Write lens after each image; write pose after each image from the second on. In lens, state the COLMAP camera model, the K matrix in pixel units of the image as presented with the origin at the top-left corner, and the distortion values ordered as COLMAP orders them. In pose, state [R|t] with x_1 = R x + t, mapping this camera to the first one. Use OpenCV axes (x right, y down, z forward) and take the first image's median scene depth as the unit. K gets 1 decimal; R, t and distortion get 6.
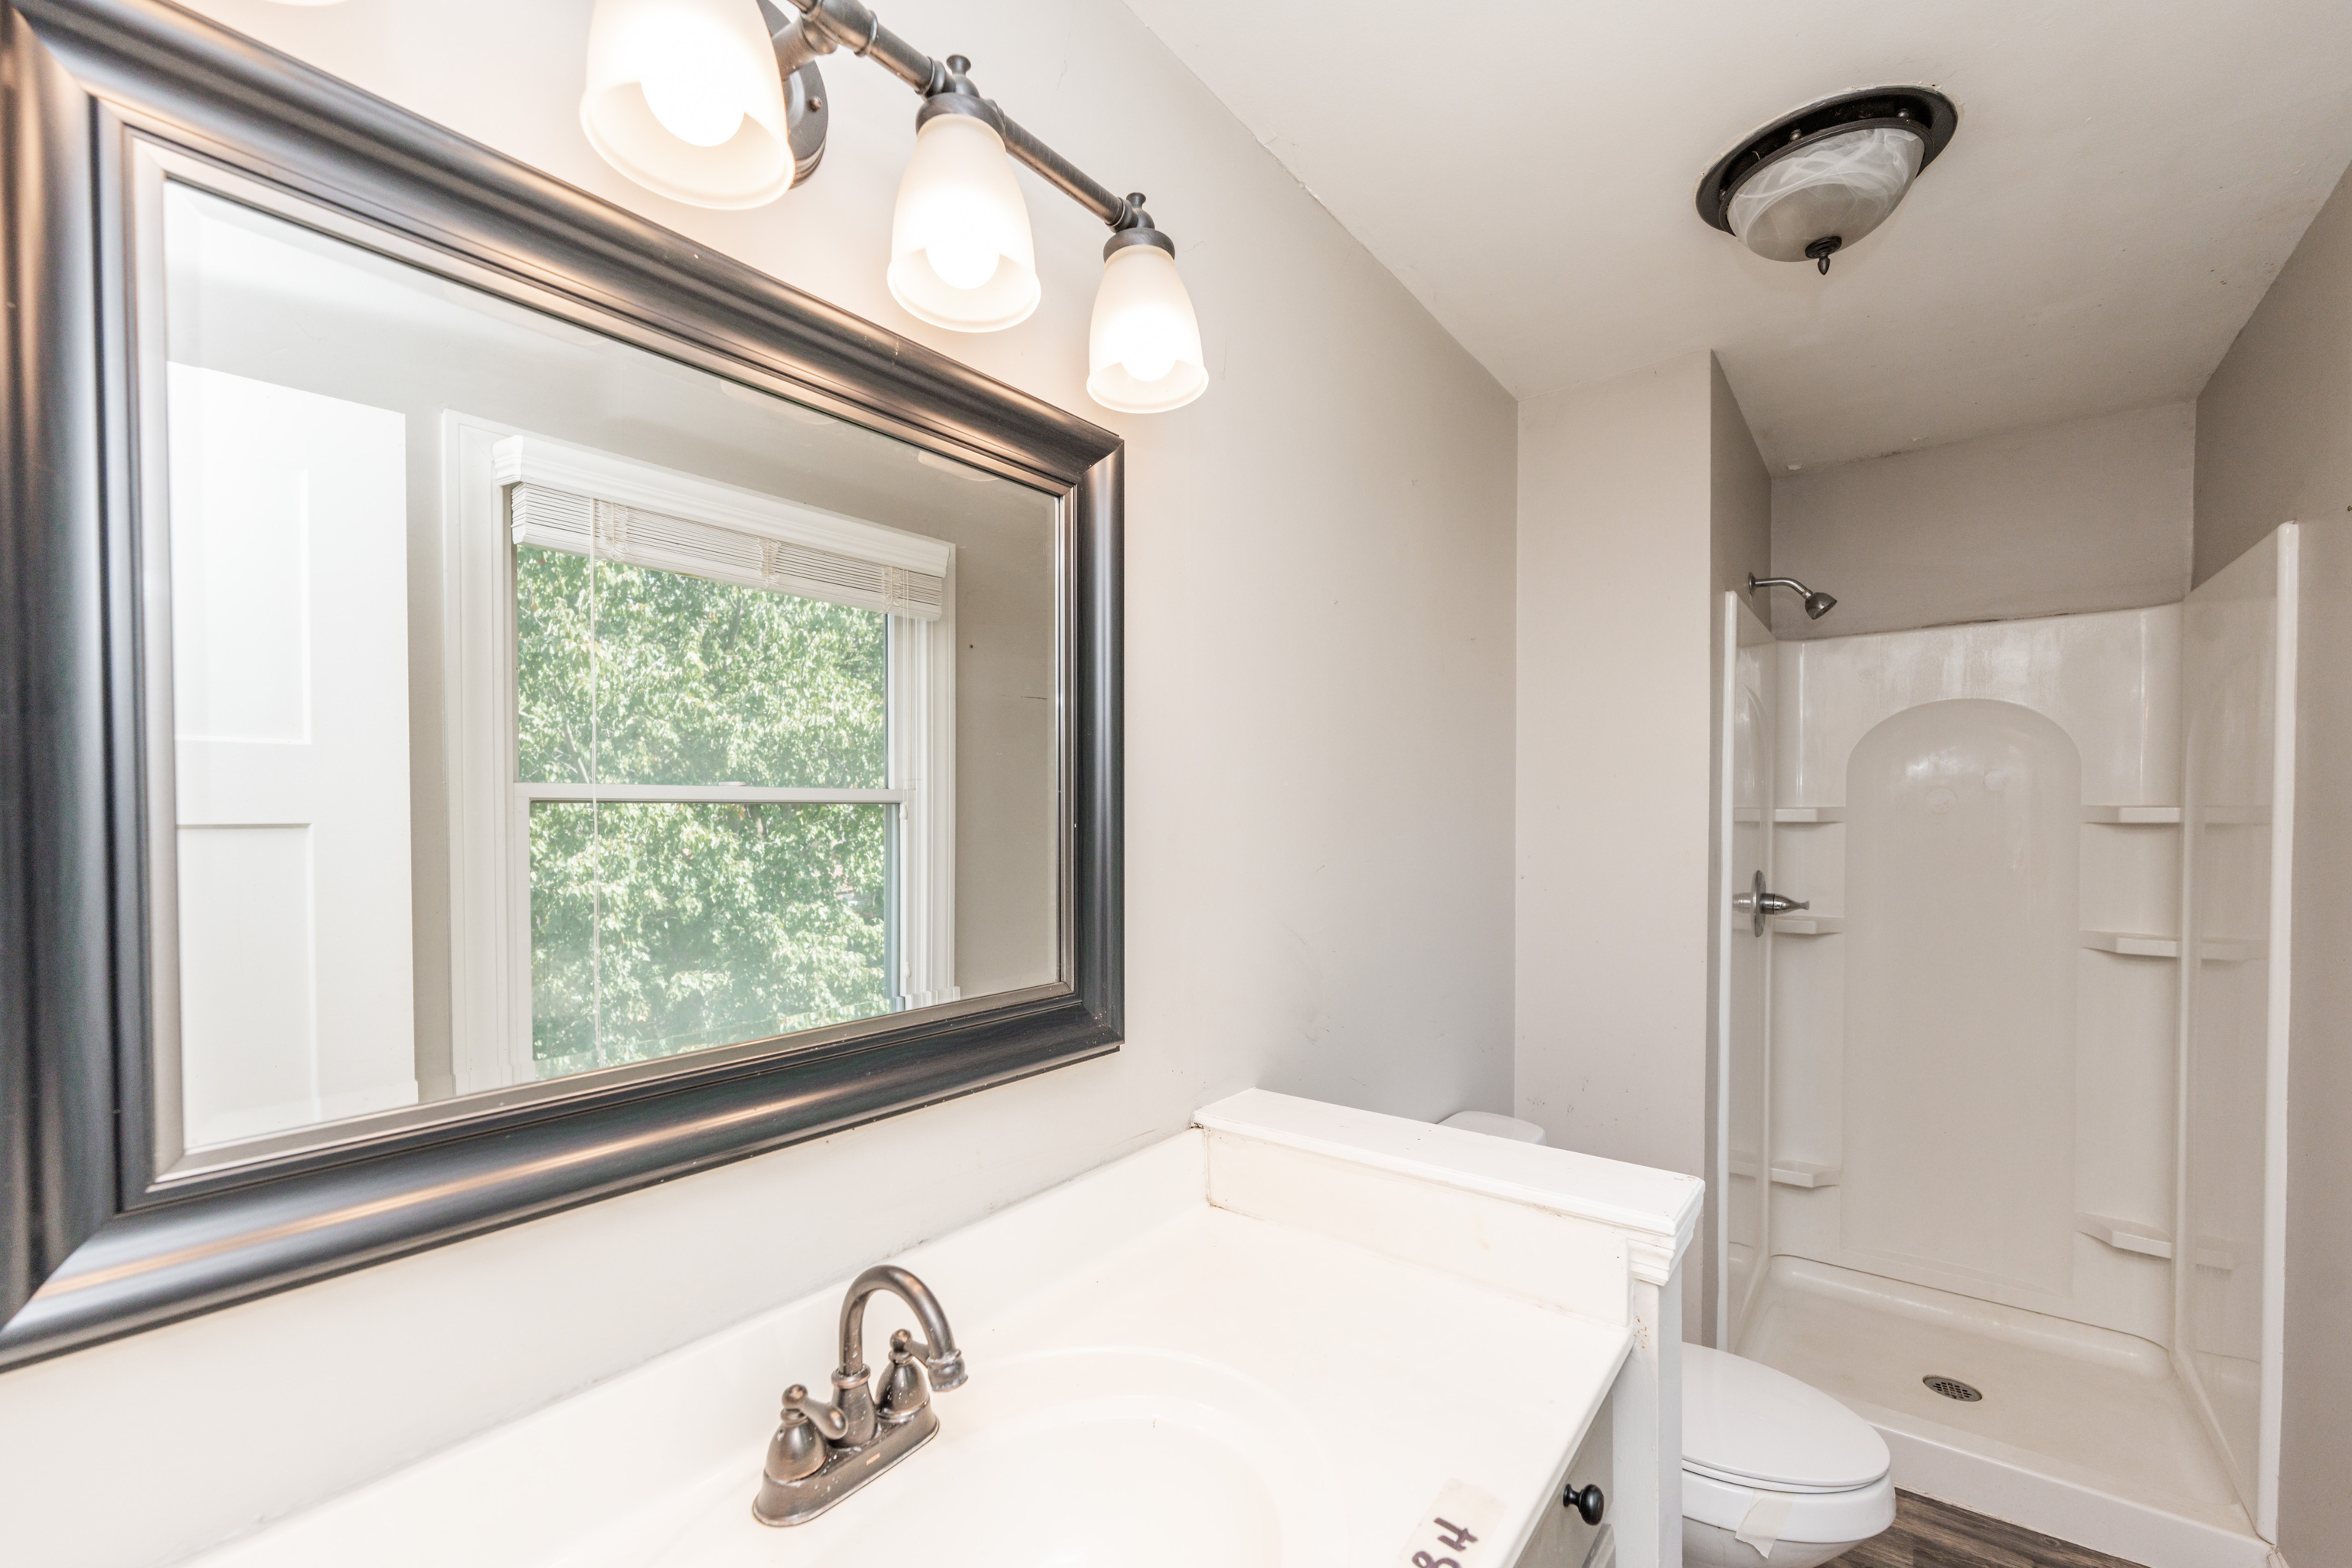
lens RADIAL K [[956.8, 0, 1197.9], [0, 956.8, 825.2], [0, 0, 1]] dist [-0.000265, 0.000770]
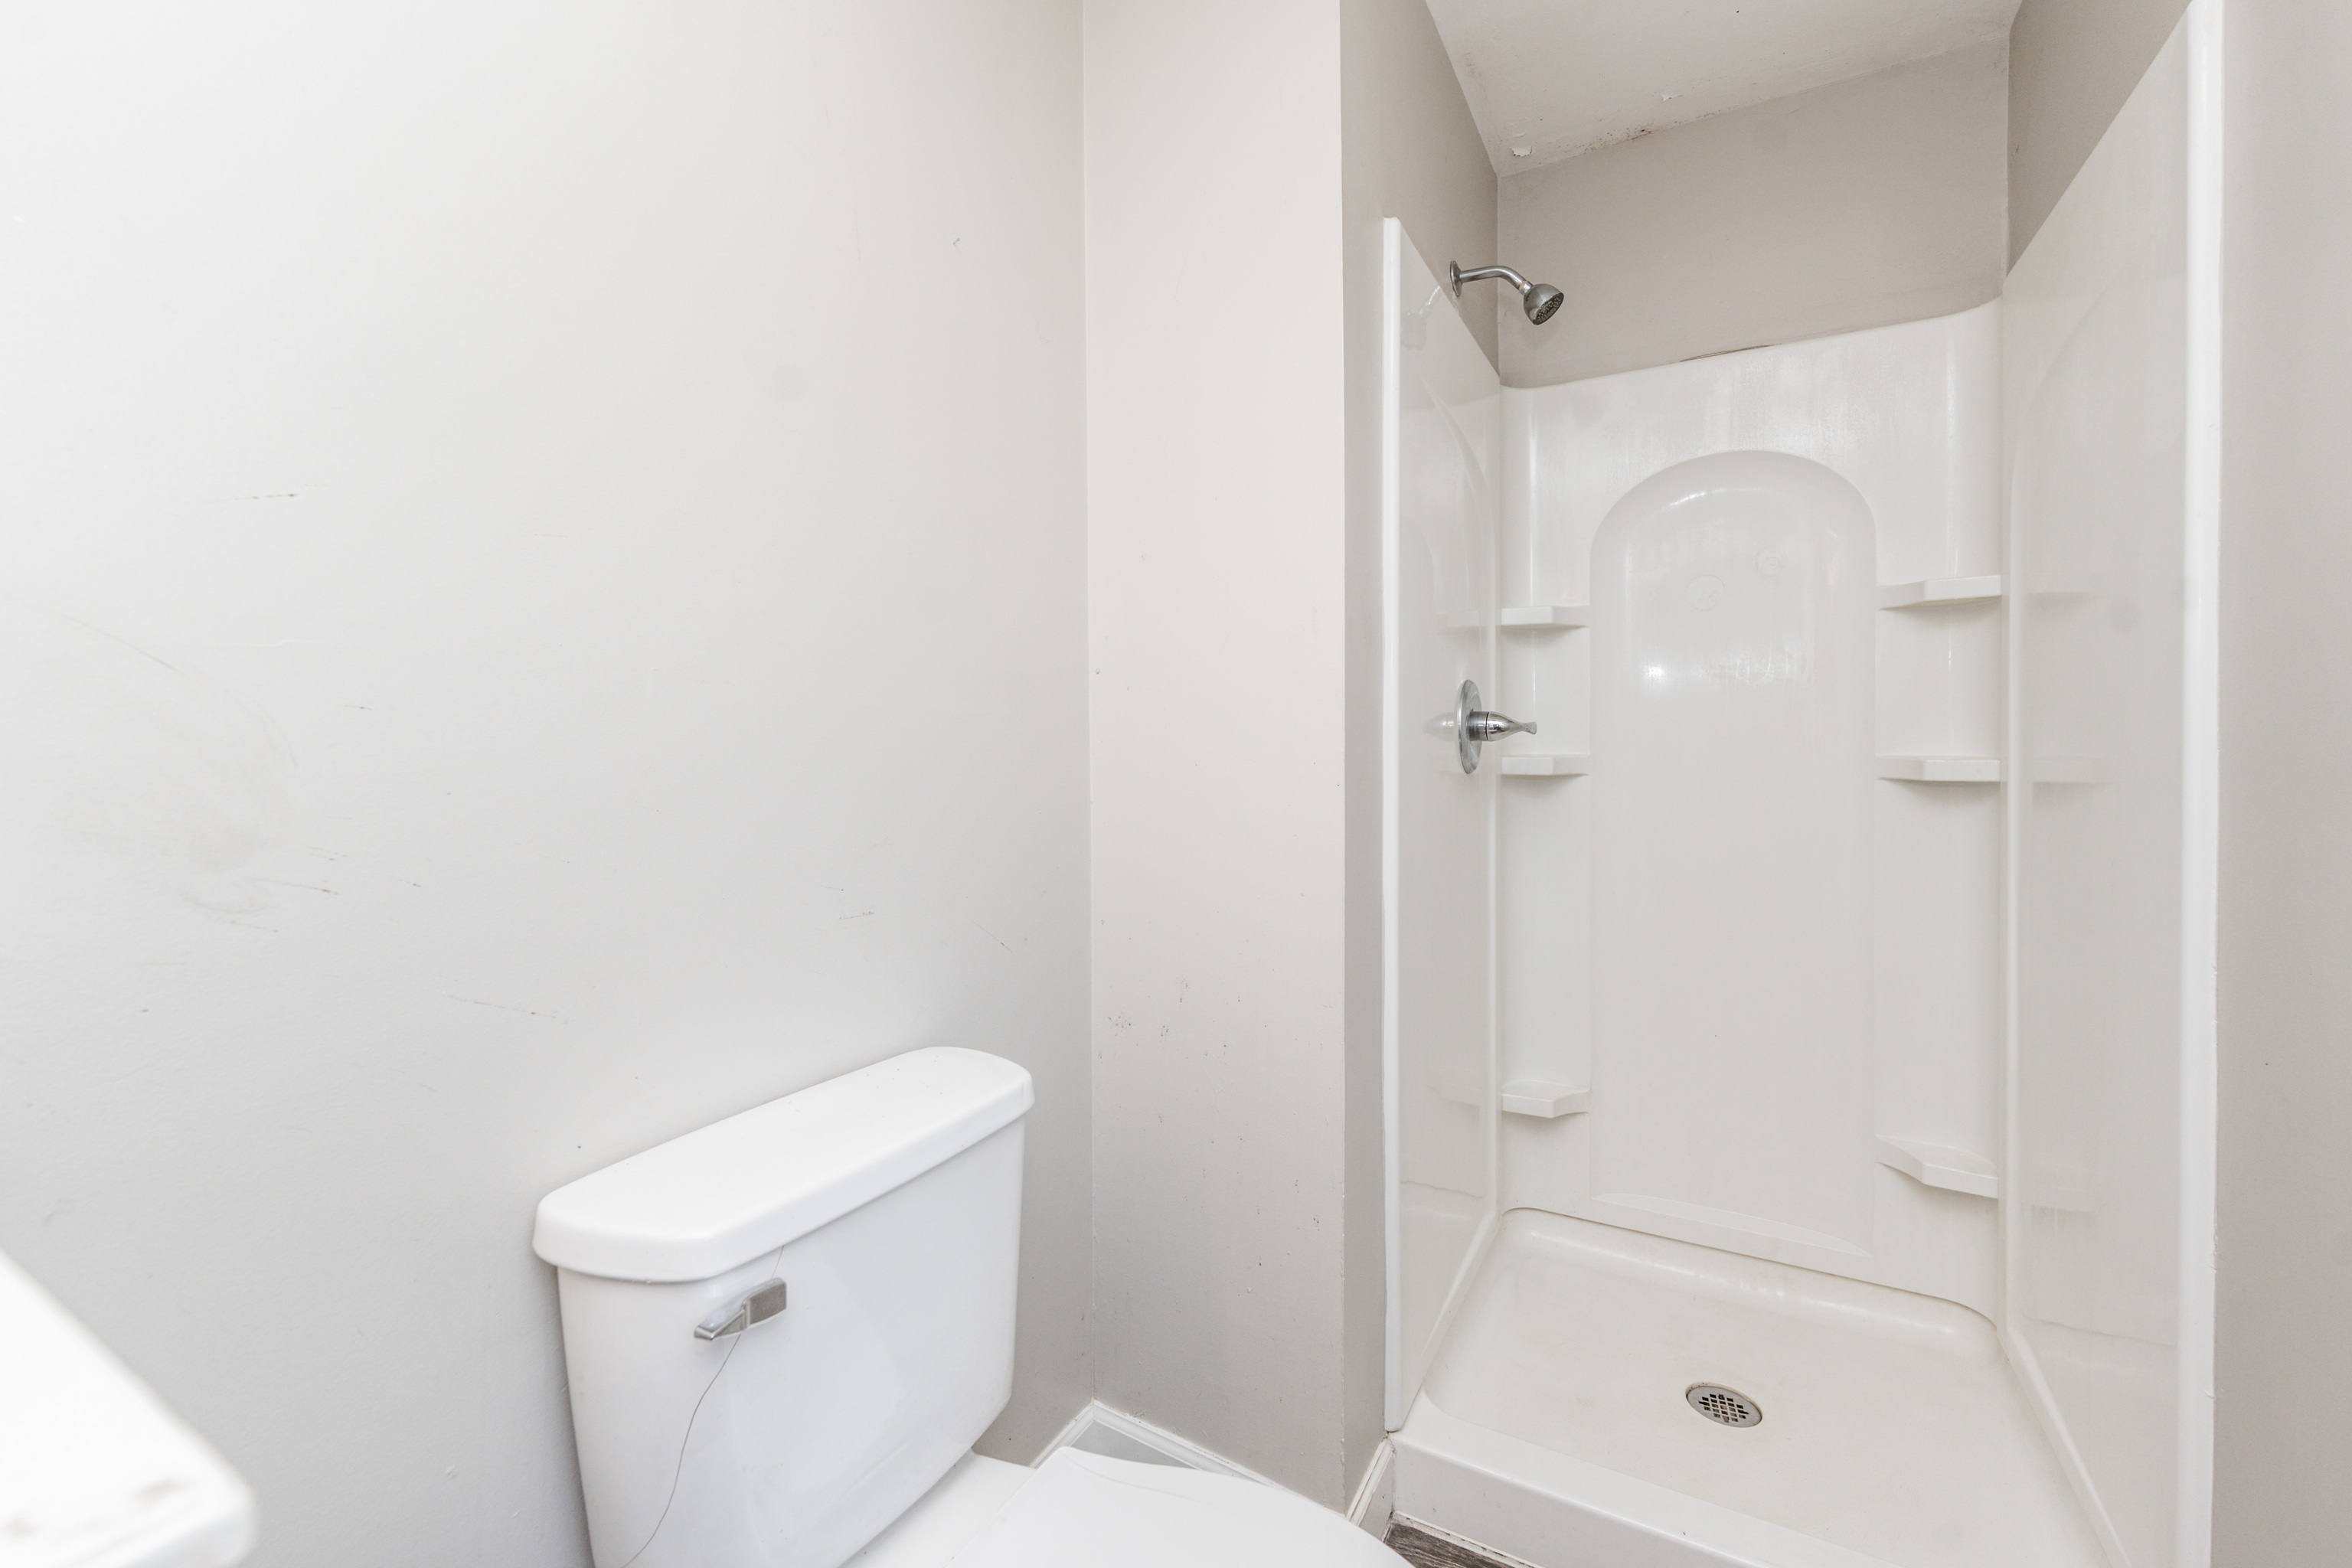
lens RADIAL K [[956.8, 0, 1179.6], [0, 956.8, 739.1], [0, 0, 1]] dist [-0.000265, 0.000770]
pose [[0.991047, -0.007720, 0.133292, 0.285076], [0.008658, 0.999942, -0.006462, 0.096064], [-0.133235, 0.007558, 0.991056, 0.333556]]
